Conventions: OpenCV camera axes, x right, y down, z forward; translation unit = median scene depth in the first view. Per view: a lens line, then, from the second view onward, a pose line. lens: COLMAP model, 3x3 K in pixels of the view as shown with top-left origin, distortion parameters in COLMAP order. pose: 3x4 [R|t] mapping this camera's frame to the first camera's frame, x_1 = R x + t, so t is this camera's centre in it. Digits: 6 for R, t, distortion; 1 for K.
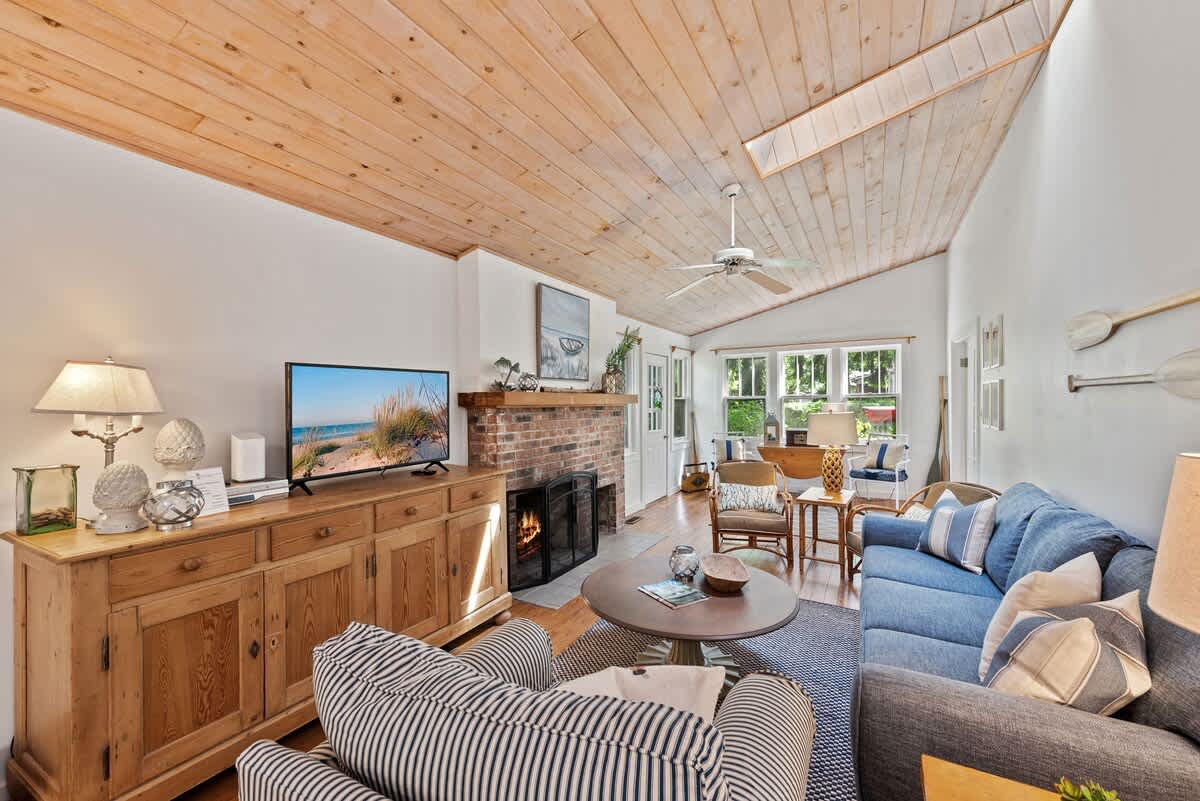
lens RADIAL K [[481.6, 0, 606.4], [0, 481.6, 402.2], [0, 0, 1]] dist [0.001318, -0.000145]
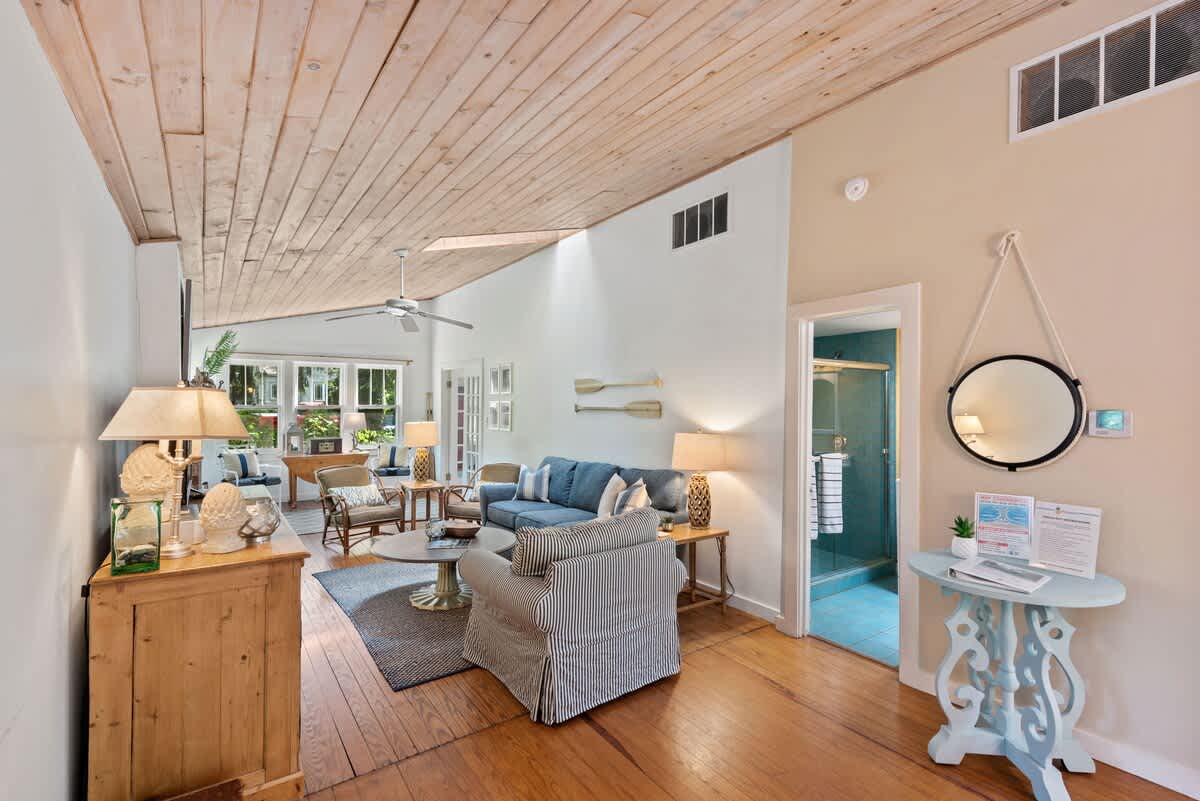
lens RADIAL K [[542.6, 0, 600.0], [0, 542.6, 400.5], [0, 0, 1]] dist [0.000738, -0.000046]
pose [[0.425904, 0.018159, 0.904586, -0.408909], [-0.006640, 0.999834, -0.016945, -0.009602], [-0.904744, 0.001210, 0.425954, -0.054300]]
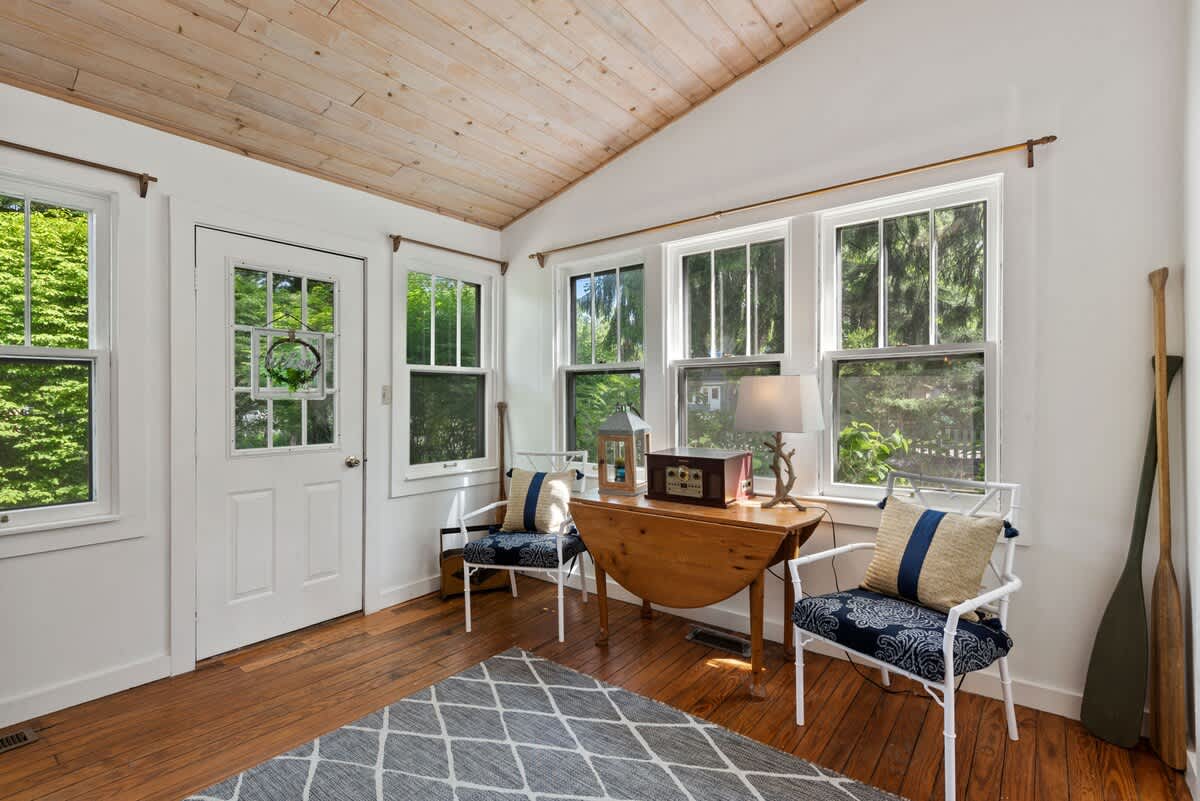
lens RADIAL K [[563.6, 0, 600.0], [0, 563.6, 400.5], [0, 0, 1]] dist [0.001103, 0.000074]
pose [[0.988064, 0.009216, -0.153766, 0.395864], [-0.008815, 0.999956, 0.003286, 0.018800], [0.153789, -0.001891, 0.988102, 0.581247]]
